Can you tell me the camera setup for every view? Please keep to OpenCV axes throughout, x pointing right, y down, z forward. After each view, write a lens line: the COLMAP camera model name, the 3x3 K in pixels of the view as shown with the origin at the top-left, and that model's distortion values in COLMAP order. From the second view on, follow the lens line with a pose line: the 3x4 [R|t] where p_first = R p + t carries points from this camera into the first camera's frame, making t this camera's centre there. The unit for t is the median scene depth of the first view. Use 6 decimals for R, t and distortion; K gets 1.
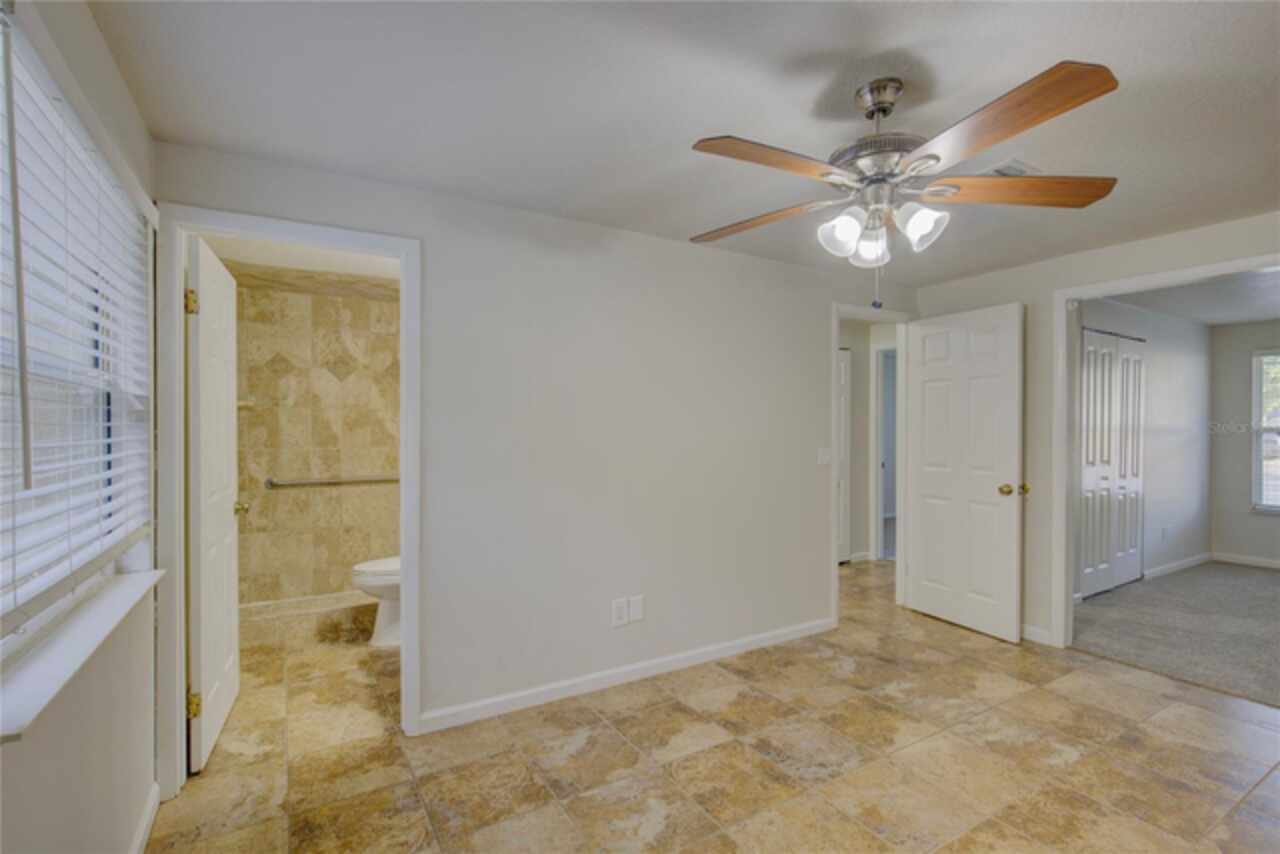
lens RADIAL K [[576.9, 0, 640.0], [0, 576.9, 427.0], [0, 0, 1]] dist [-0.000507, -0.000177]
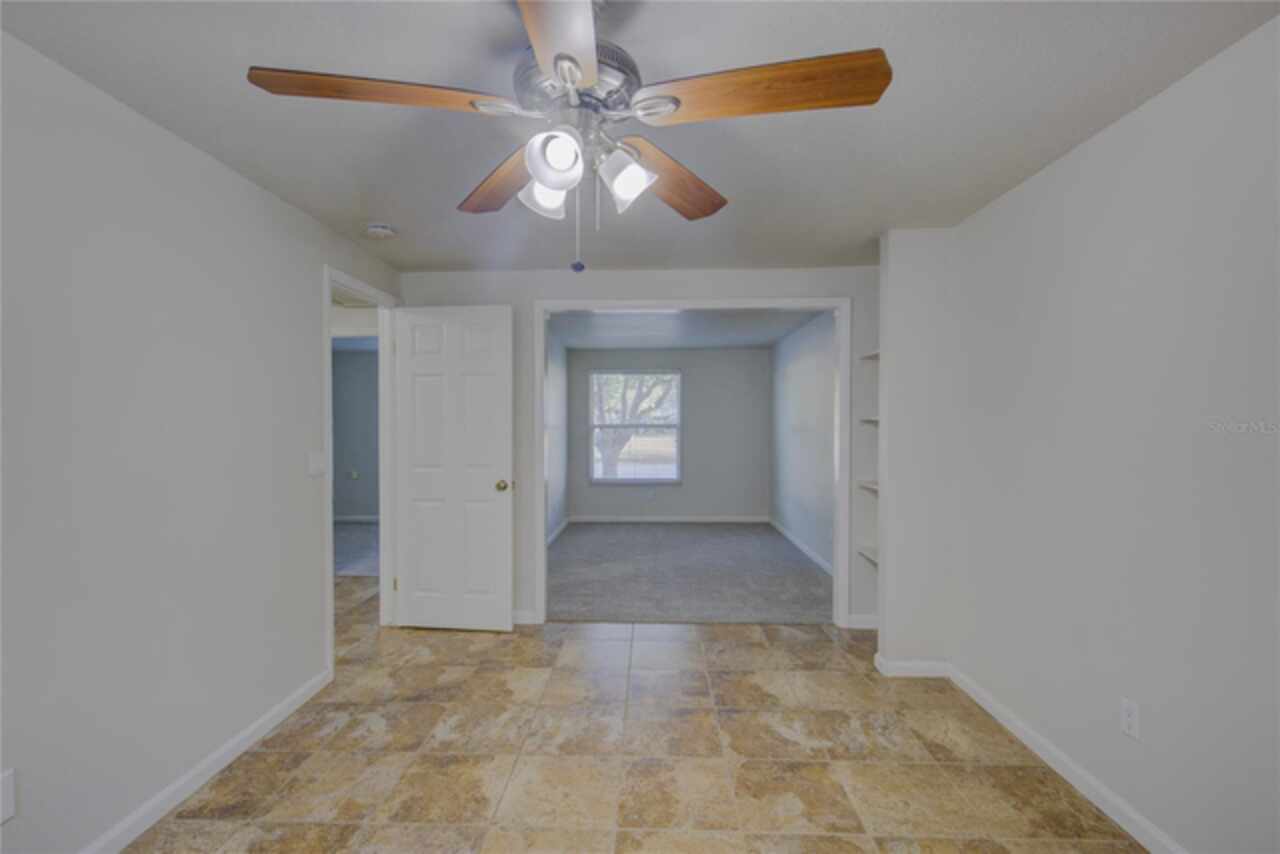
lens RADIAL K [[576.9, 0, 640.0], [0, 576.9, 427.0], [0, 0, 1]] dist [-0.000507, -0.000177]
pose [[0.551785, -0.007393, 0.833953, -0.098859], [0.004103, 0.999973, 0.006150, -0.000713], [-0.833976, 0.000028, 0.551801, 0.257170]]
